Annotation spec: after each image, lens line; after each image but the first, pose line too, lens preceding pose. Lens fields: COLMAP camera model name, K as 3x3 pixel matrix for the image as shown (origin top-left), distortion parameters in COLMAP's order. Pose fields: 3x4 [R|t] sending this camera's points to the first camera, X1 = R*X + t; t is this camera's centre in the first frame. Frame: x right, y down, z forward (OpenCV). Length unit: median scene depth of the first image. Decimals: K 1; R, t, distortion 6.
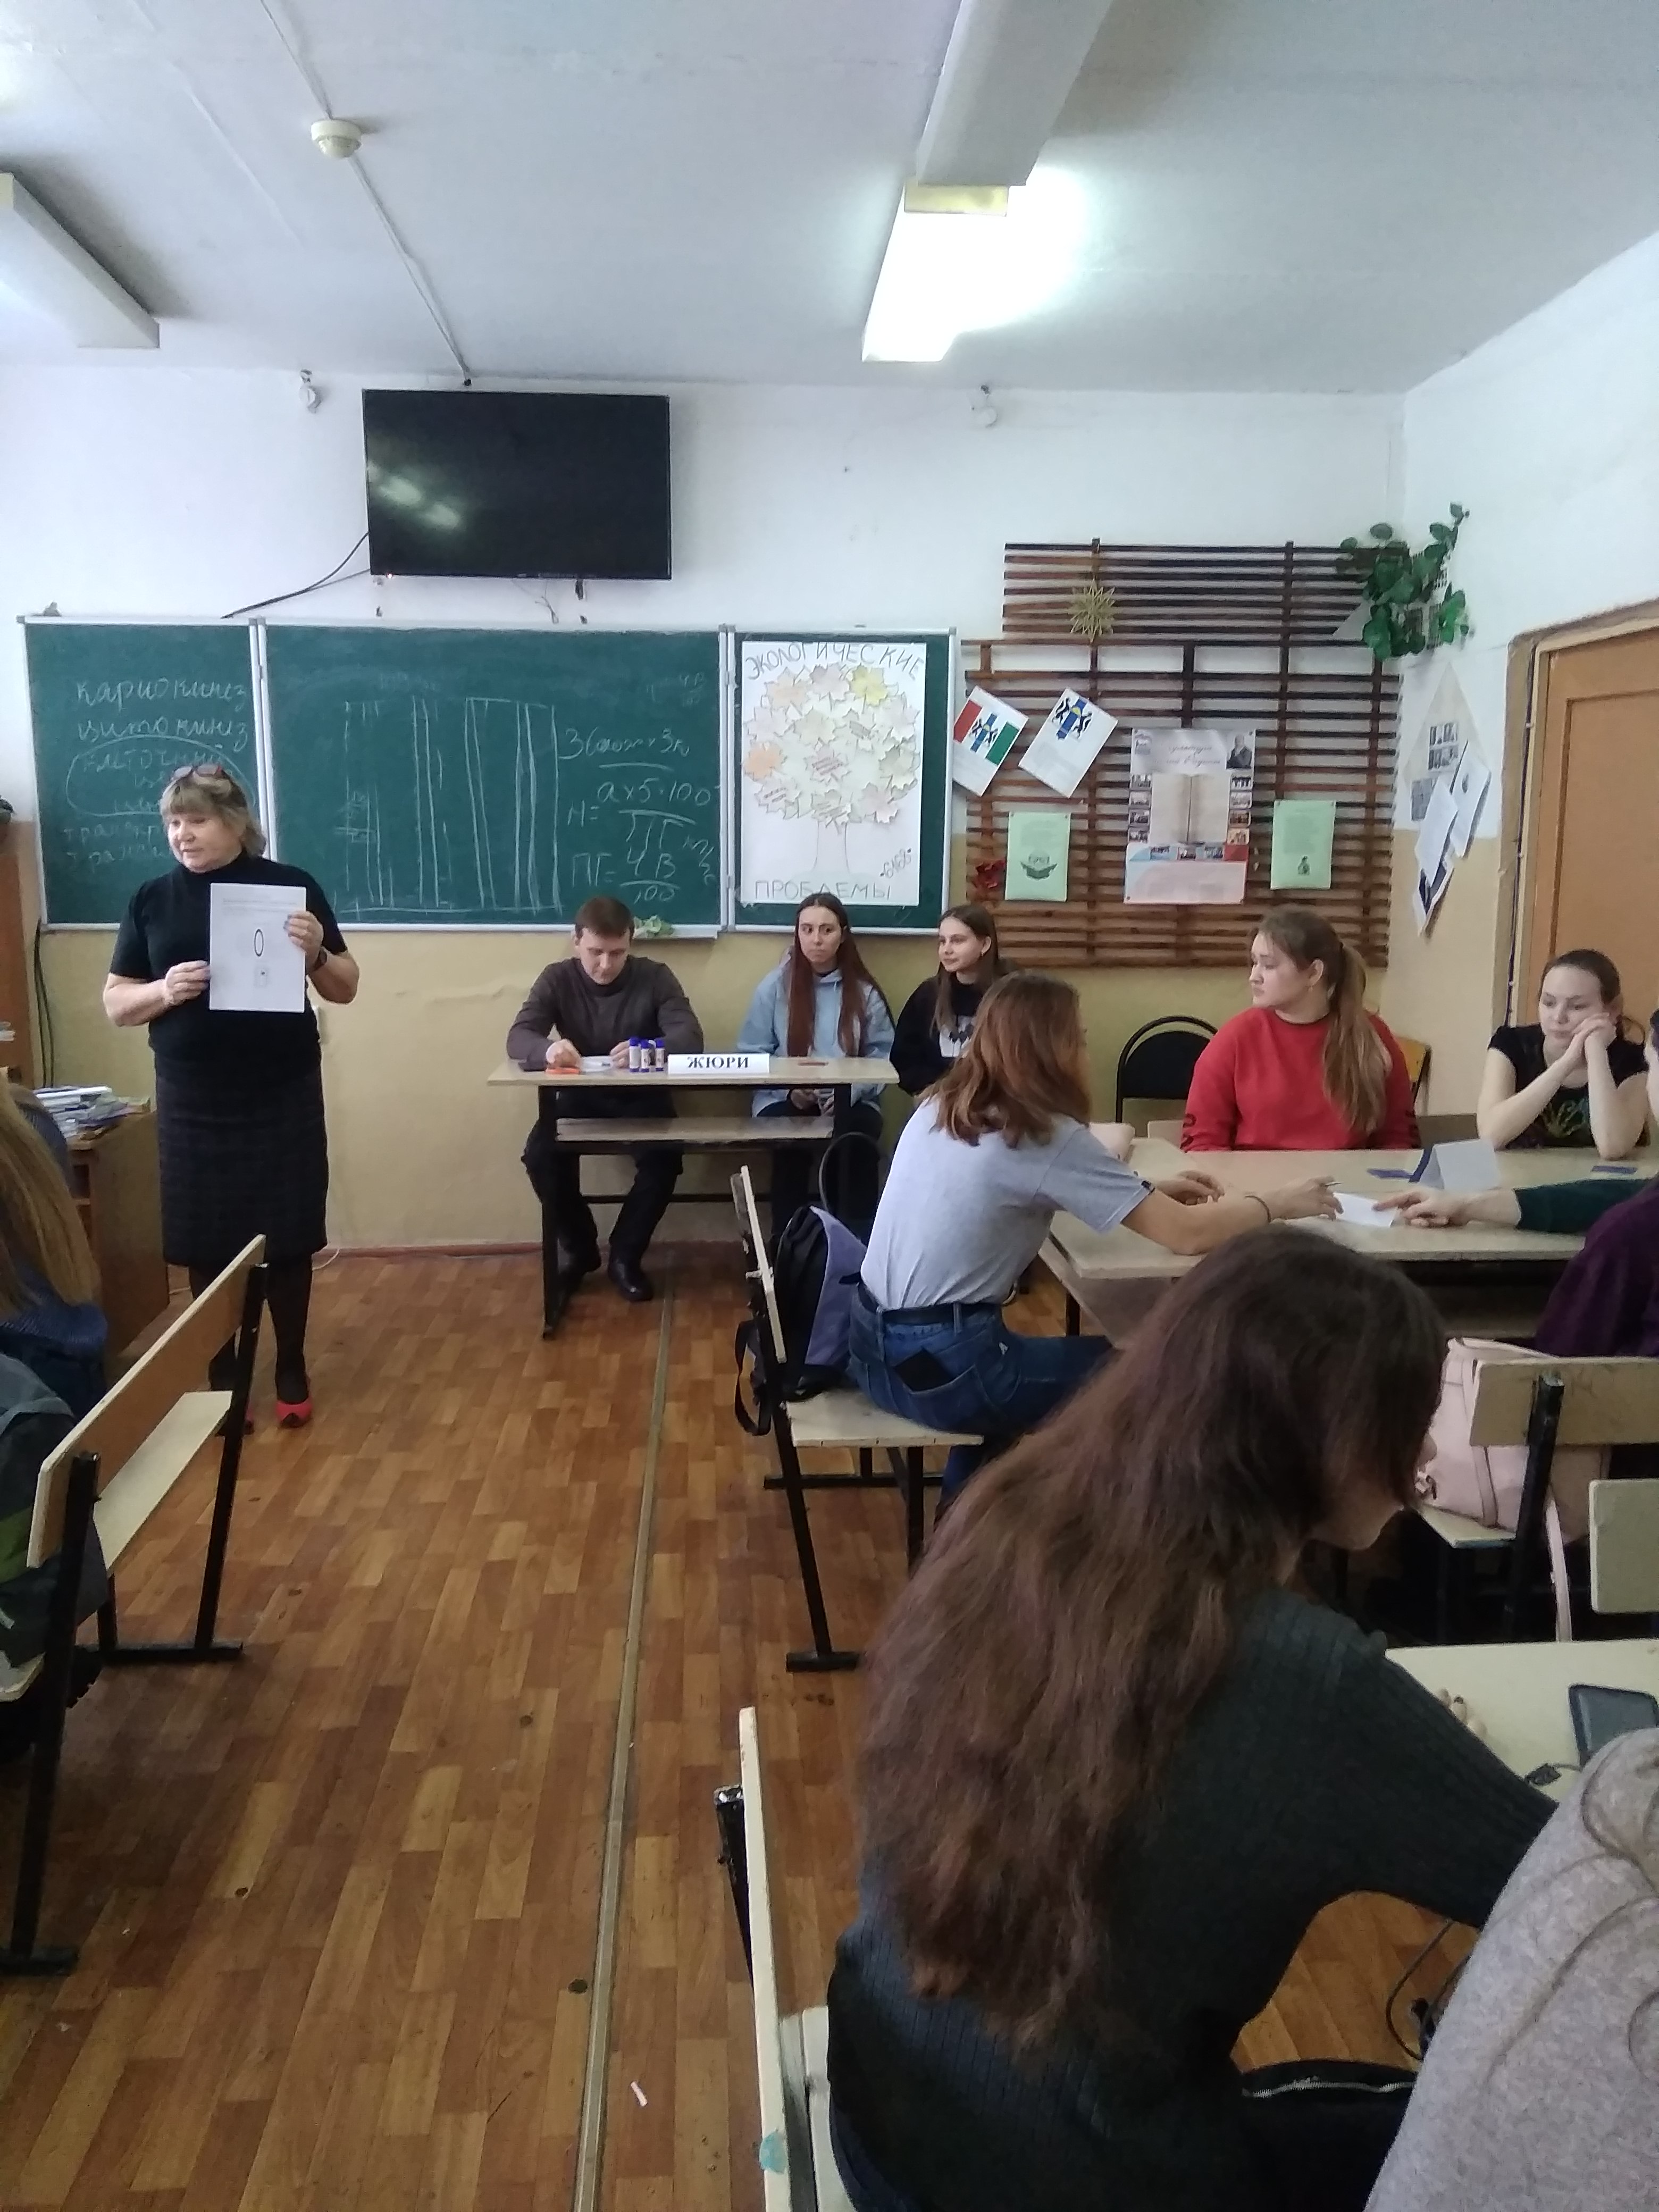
lens RADIAL K [[1816.4, 0, 829.5], [0, 1816.4, 1106.0], [0, 0, 1]] dist [0.112616, -0.227375]
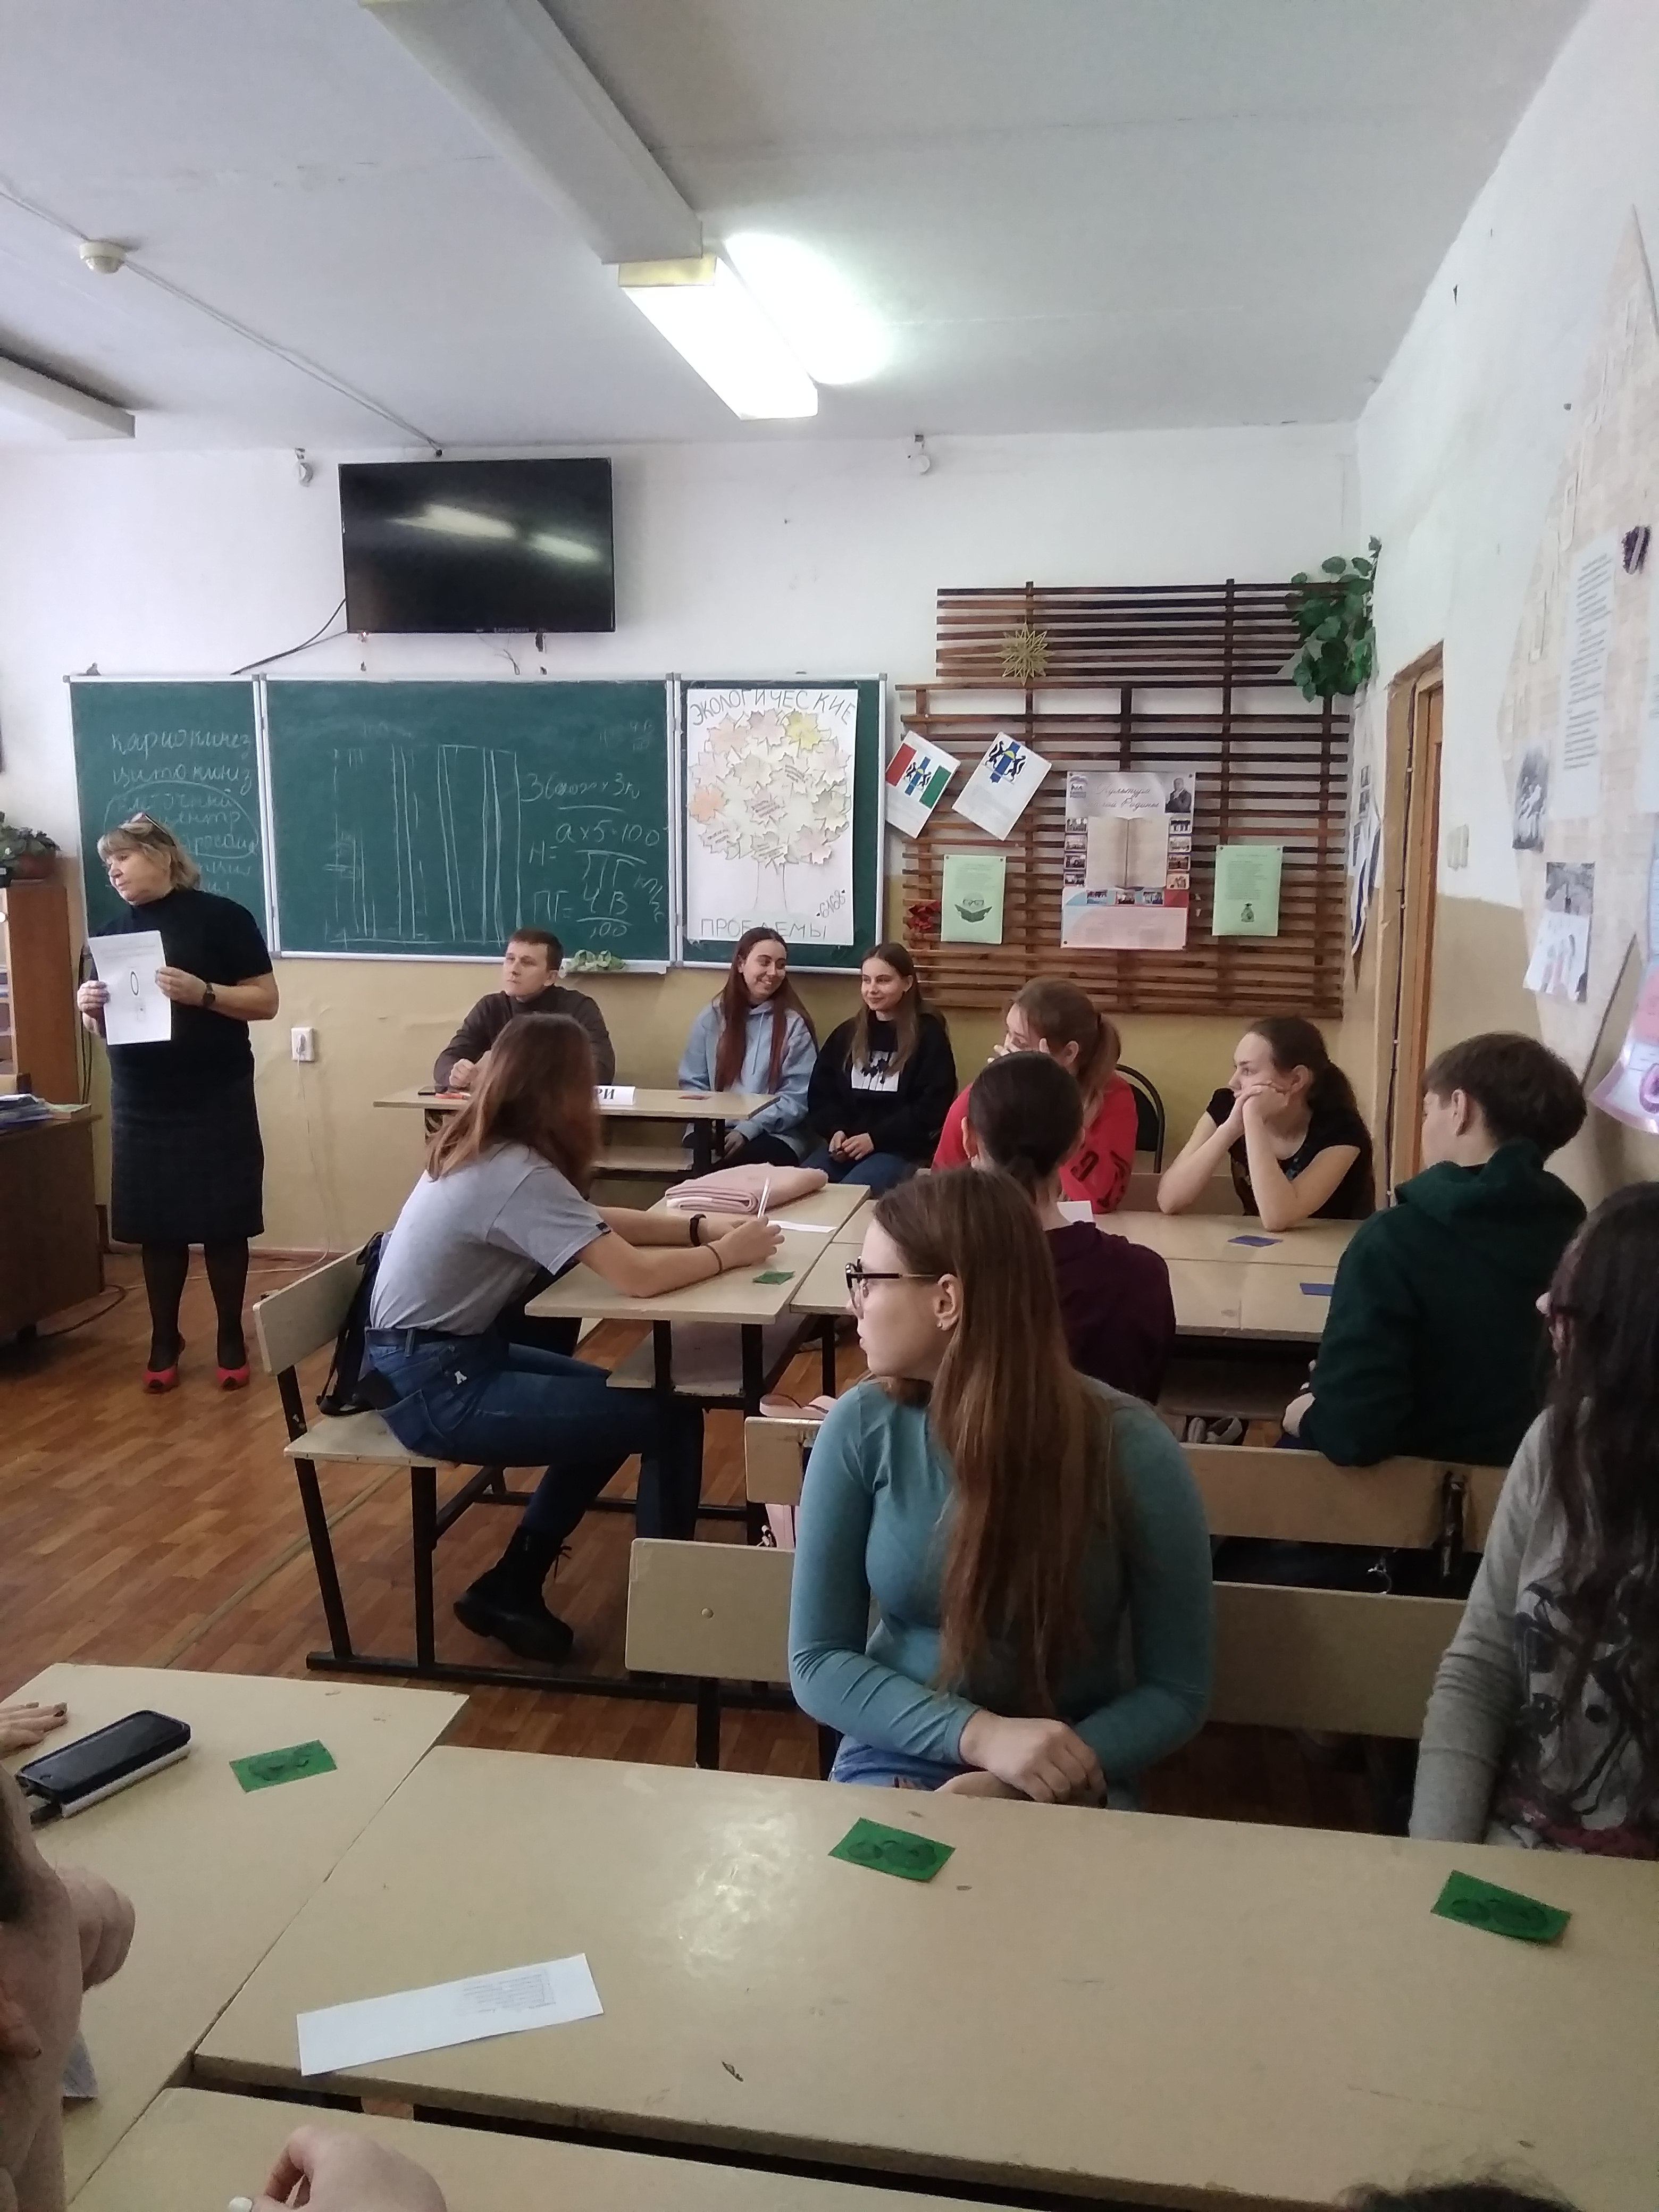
lens RADIAL K [[1821.4, 0, 823.7], [0, 1821.4, 1116.8], [0, 0, 1]] dist [0.116887, -0.257747]
pose [[0.972189, 0.040036, -0.230749, 0.276007], [-0.043468, 0.999007, -0.009806, -0.004351], [0.230127, 0.019563, 0.972964, 0.009078]]
